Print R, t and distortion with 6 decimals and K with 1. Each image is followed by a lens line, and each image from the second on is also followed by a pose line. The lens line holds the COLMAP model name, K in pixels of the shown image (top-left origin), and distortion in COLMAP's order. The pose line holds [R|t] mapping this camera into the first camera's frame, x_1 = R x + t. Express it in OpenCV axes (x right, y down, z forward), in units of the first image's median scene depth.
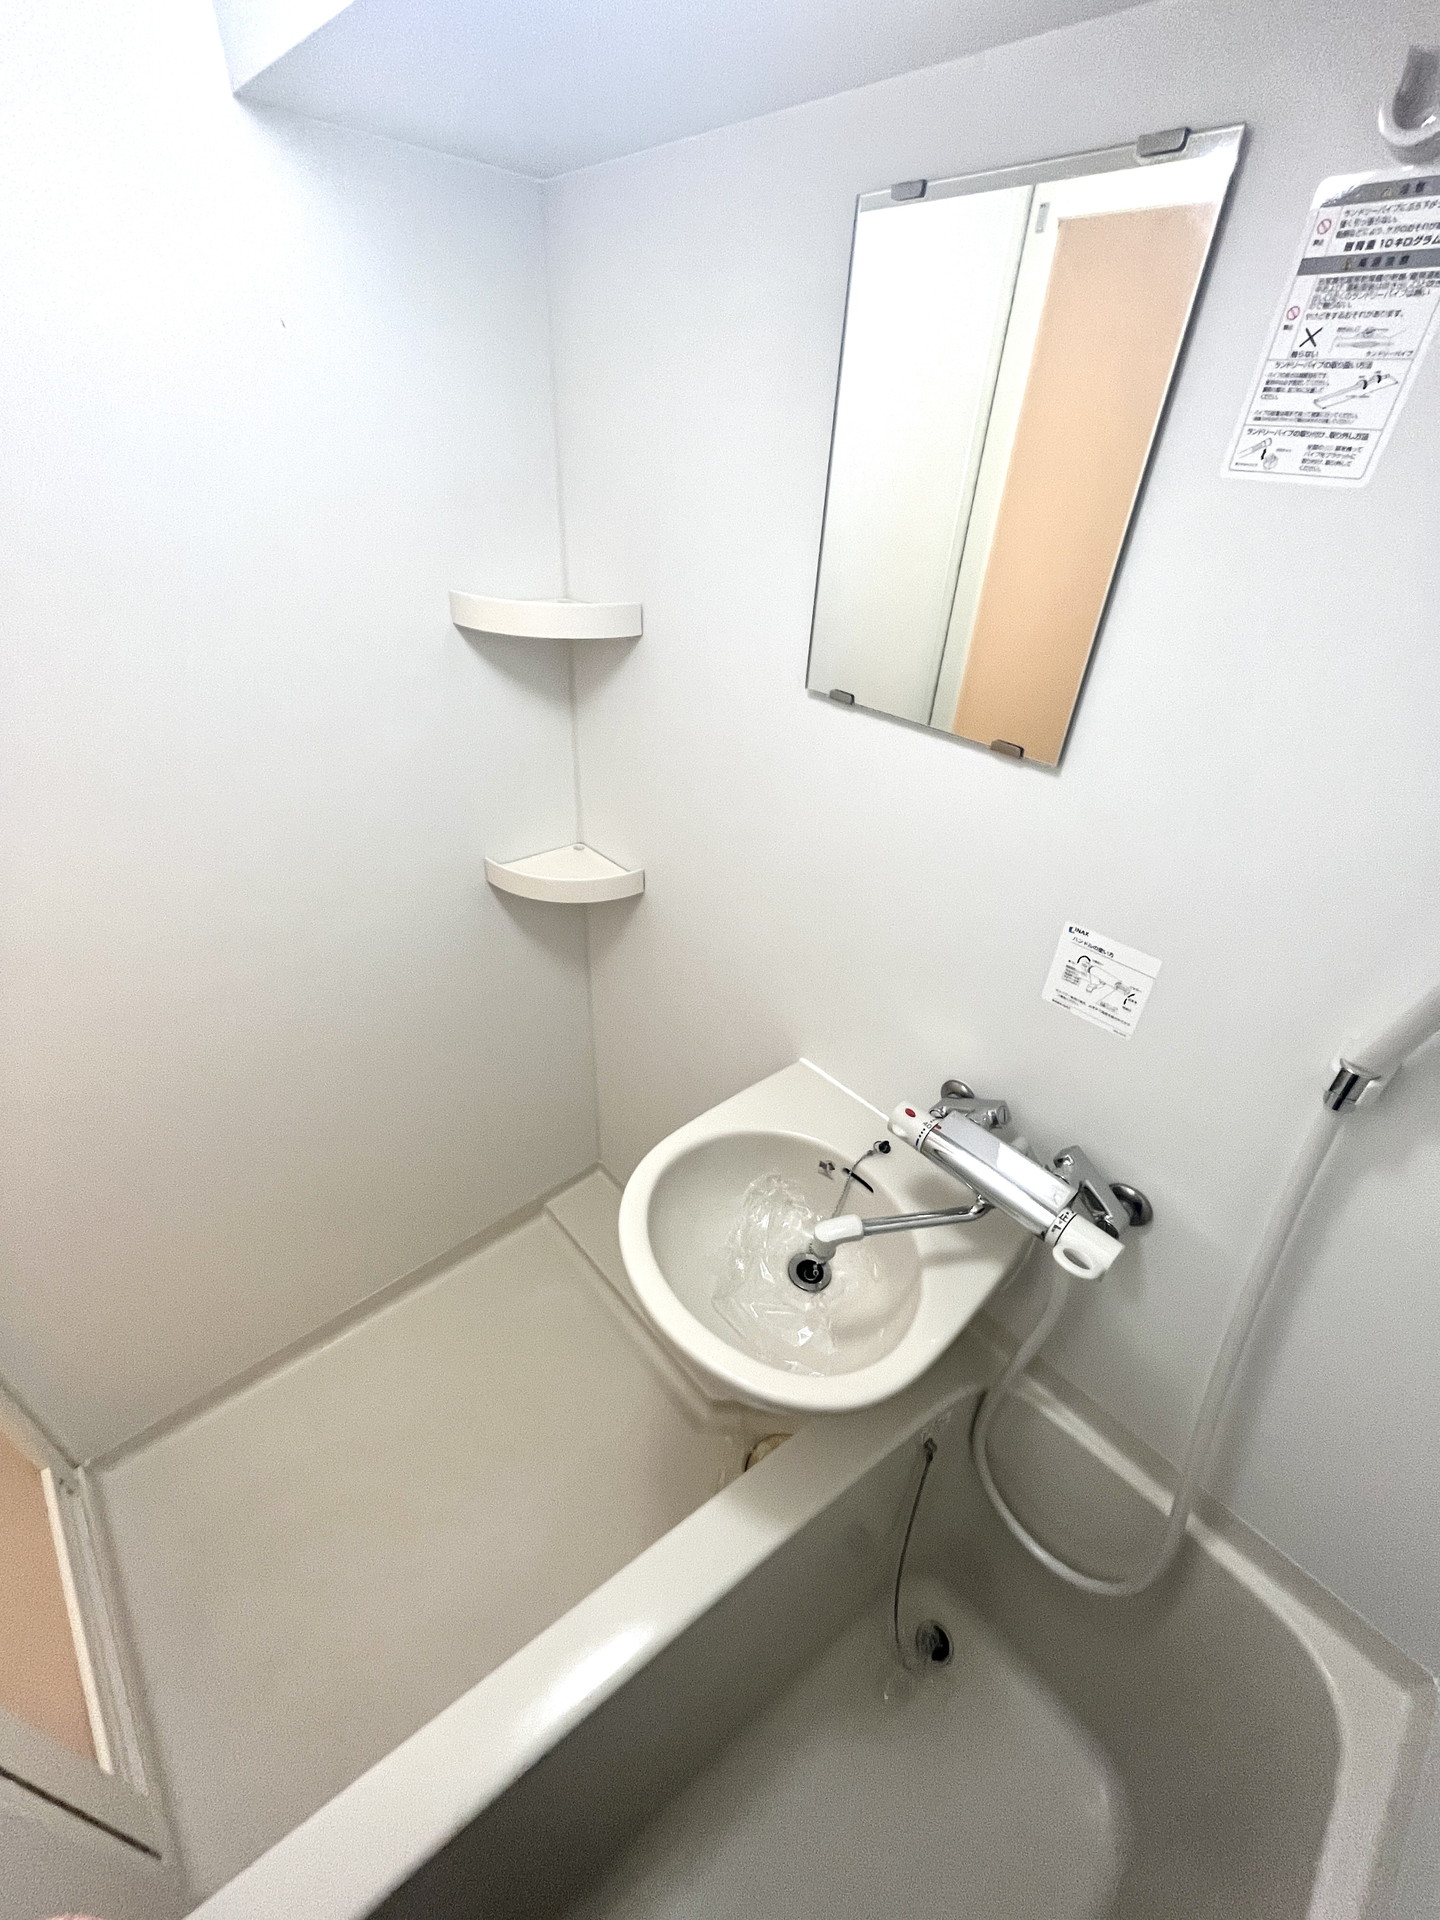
lens RADIAL K [[785.8, 0, 725.0], [0, 785.8, 962.2], [0, 0, 1]] dist [-0.001397, -0.000731]
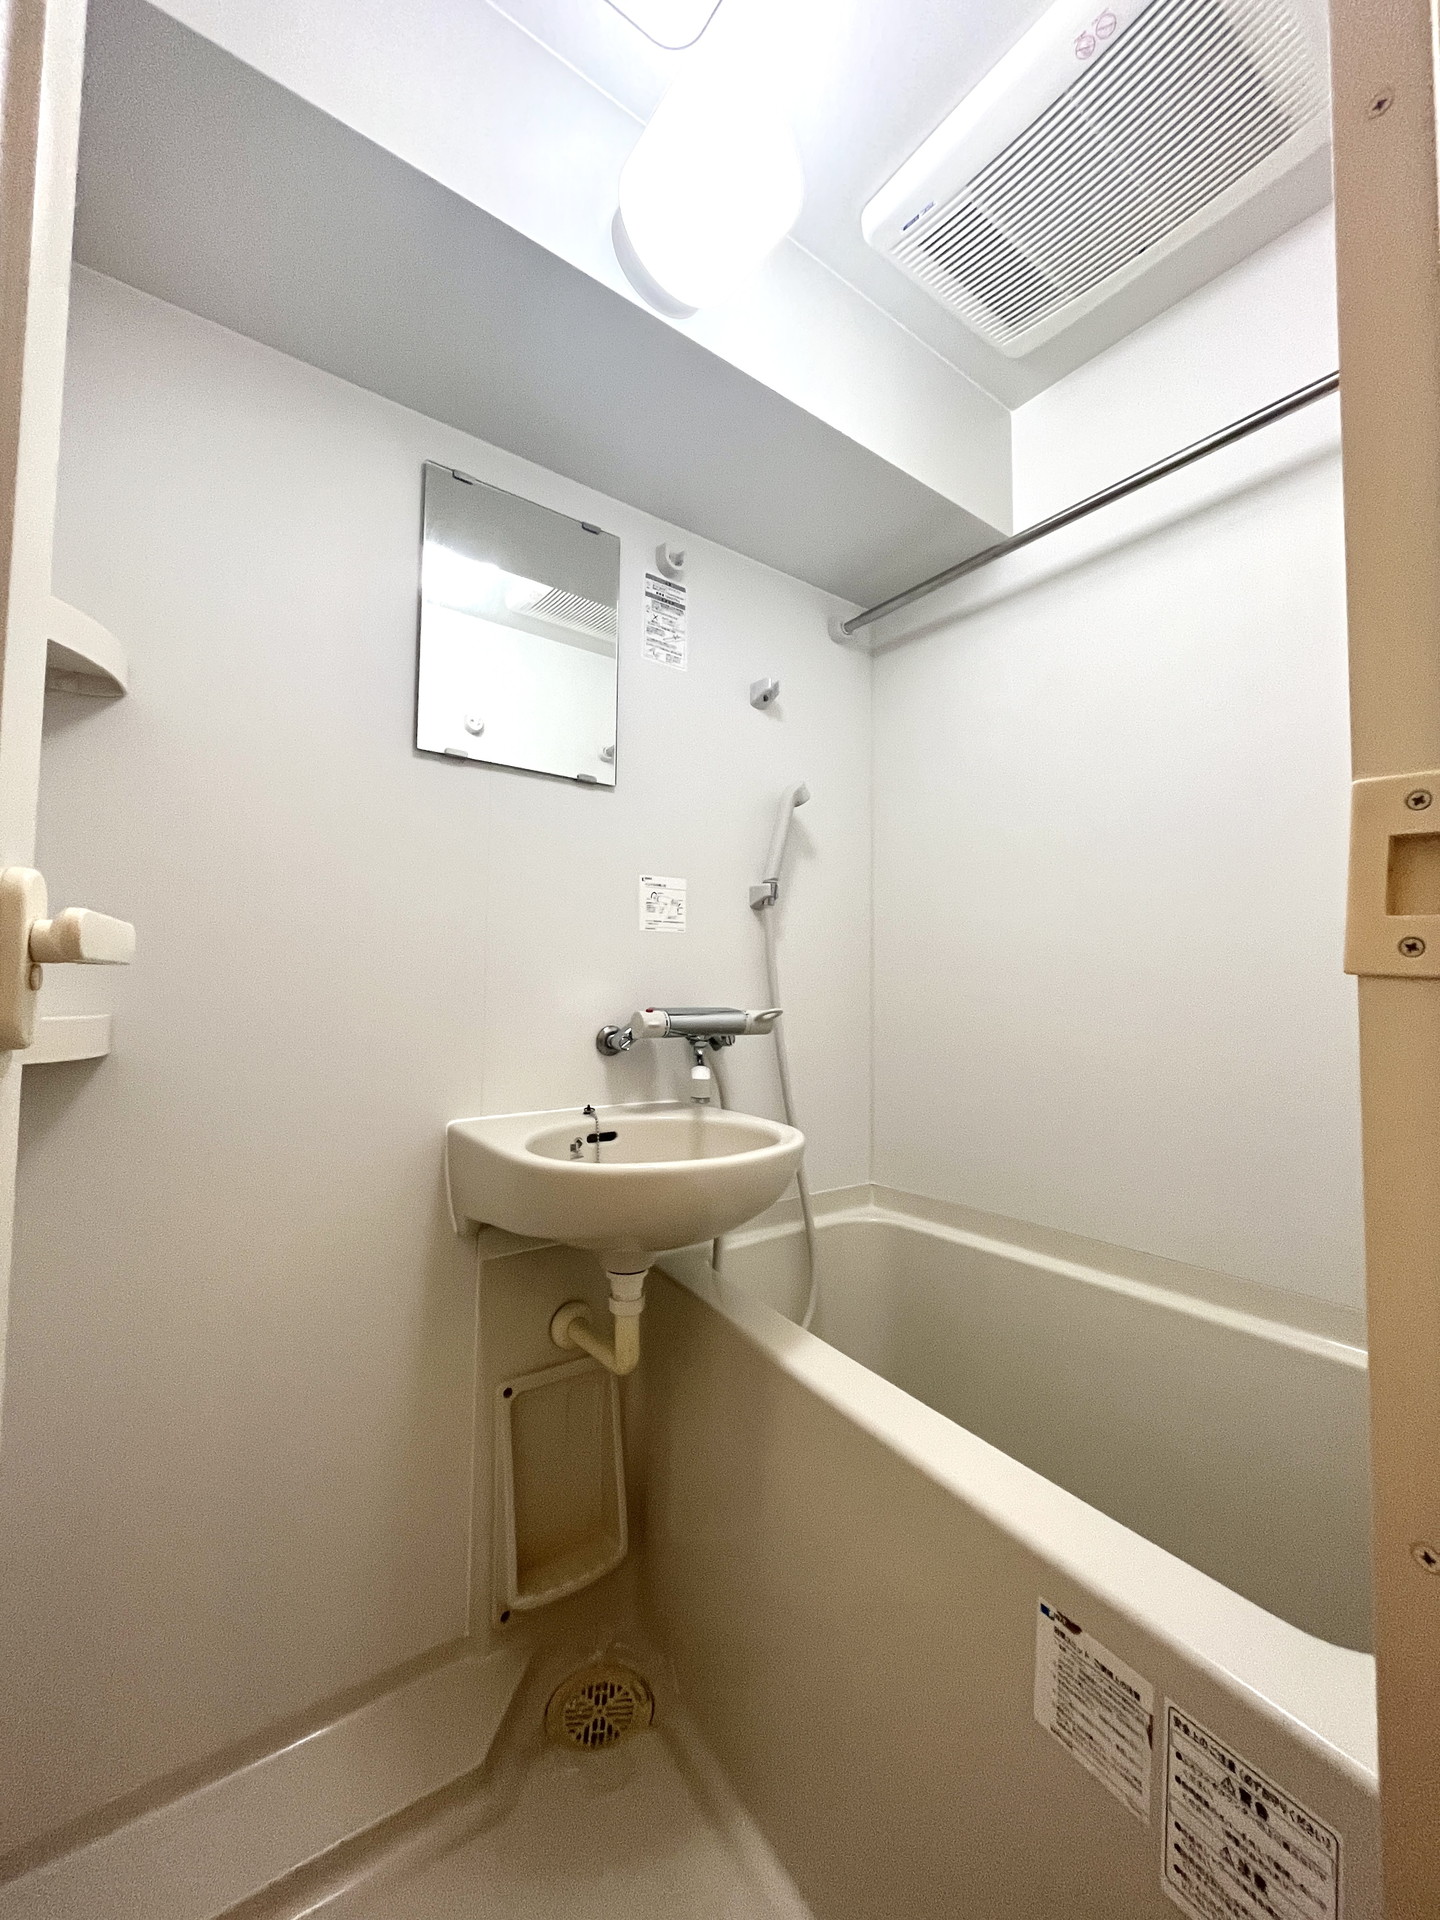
lens RADIAL K [[785.8, 0, 726.6], [0, 785.8, 965.3], [0, 0, 1]] dist [-0.001397, -0.000731]
pose [[0.091955, -0.001766, 0.995762, -1.227915], [0.555497, 0.830024, -0.049826, 0.295924], [-0.826418, 0.557725, 0.077306, 0.807261]]
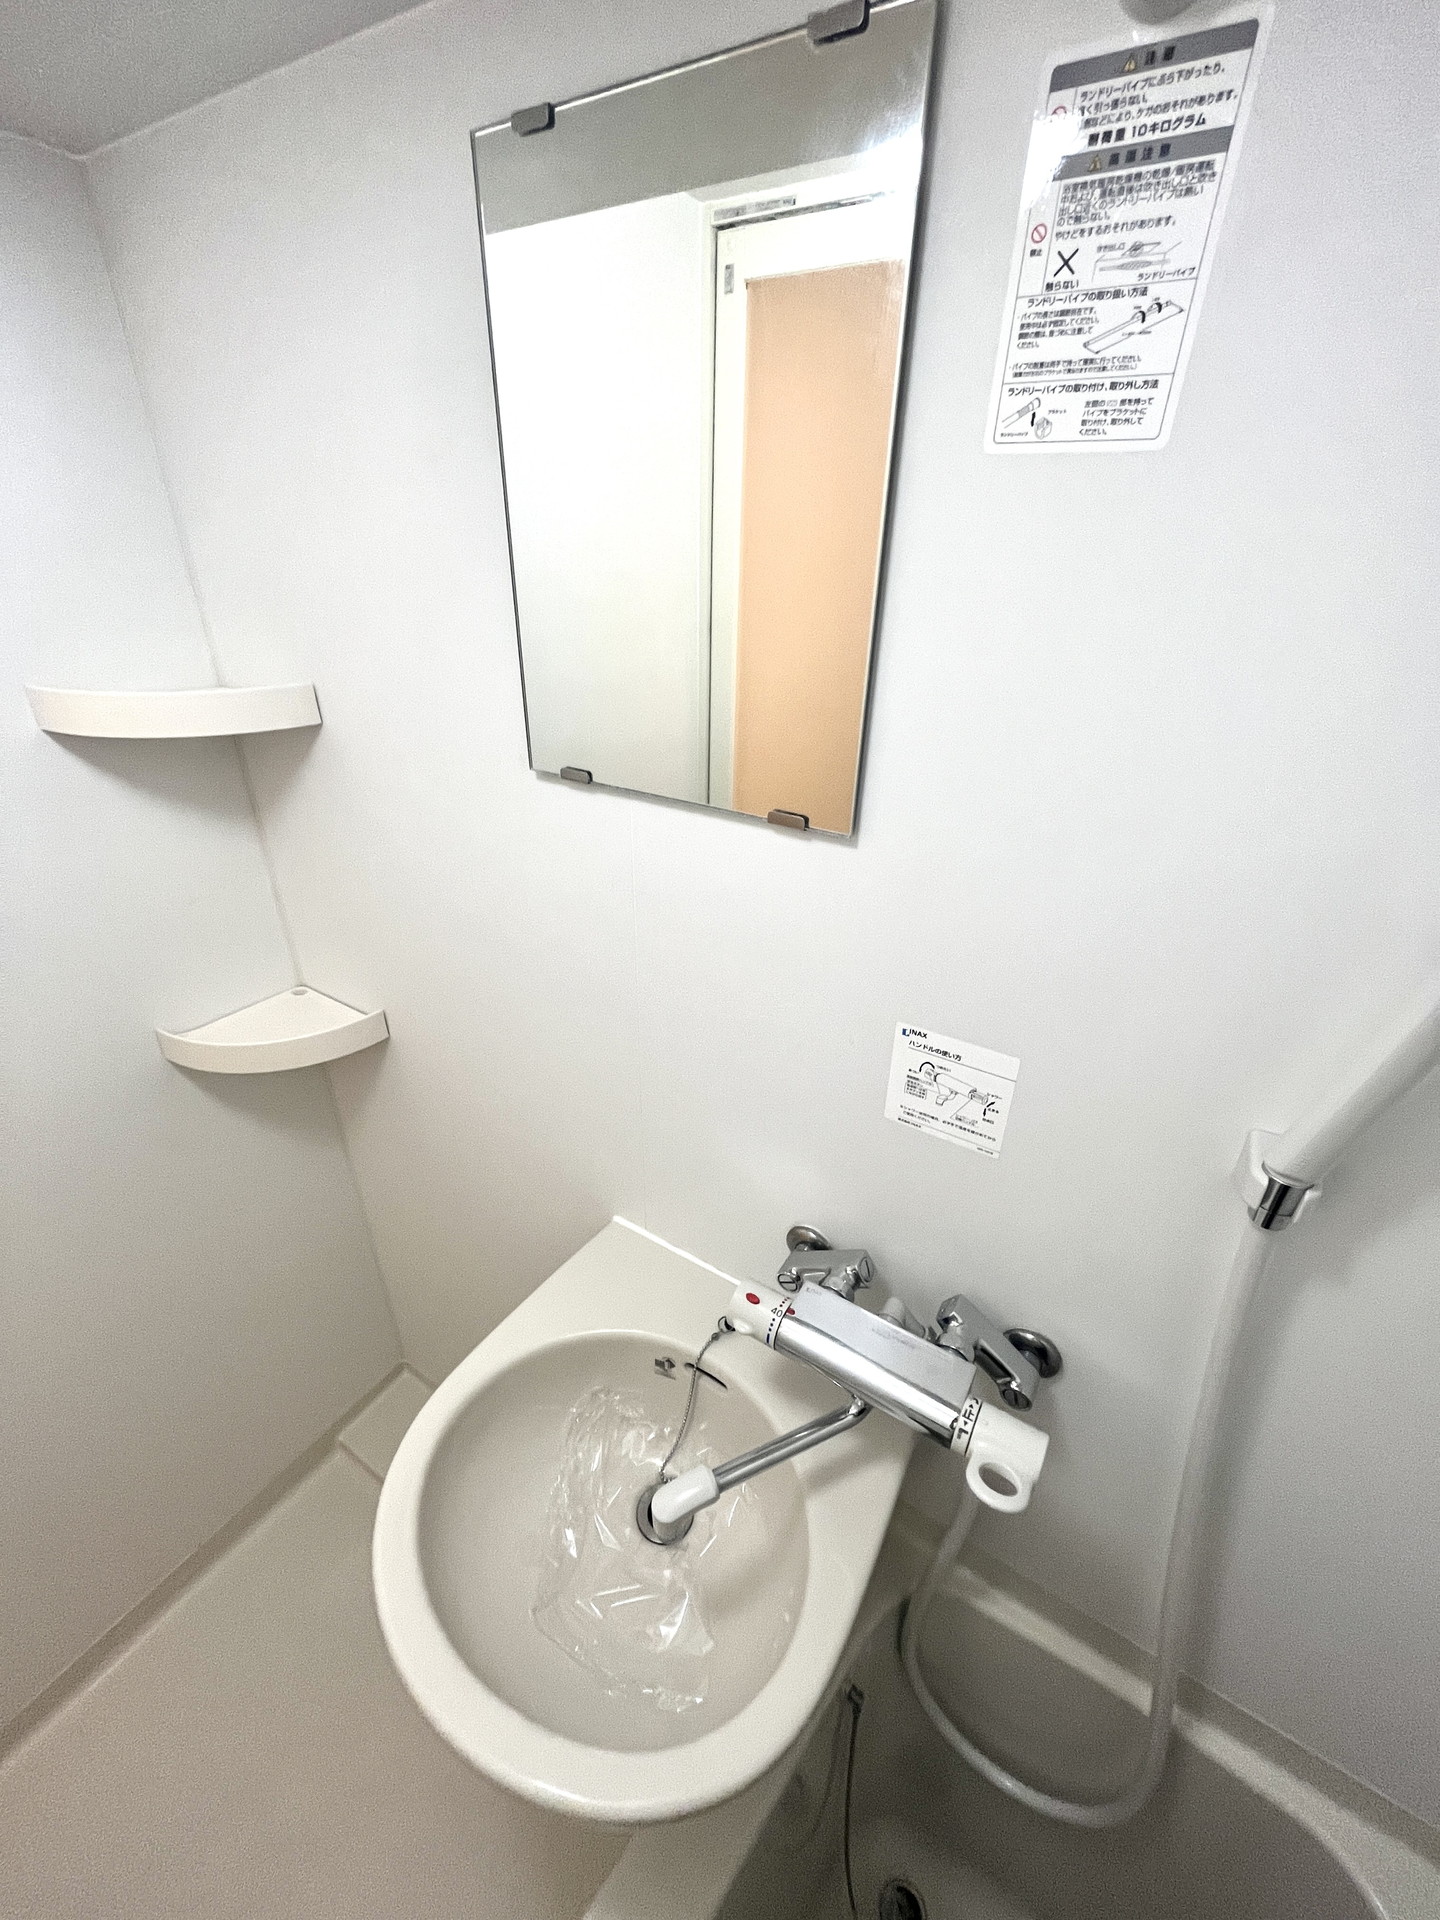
lens RADIAL K [[785.8, 0, 730.0], [0, 785.8, 962.2], [0, 0, 1]] dist [-0.001397, -0.000731]
pose [[0.962114, -0.150977, 0.227030, 0.100612], [0.170858, 0.982769, -0.070517, -0.083449], [-0.212471, 0.106636, 0.971332, 0.257564]]
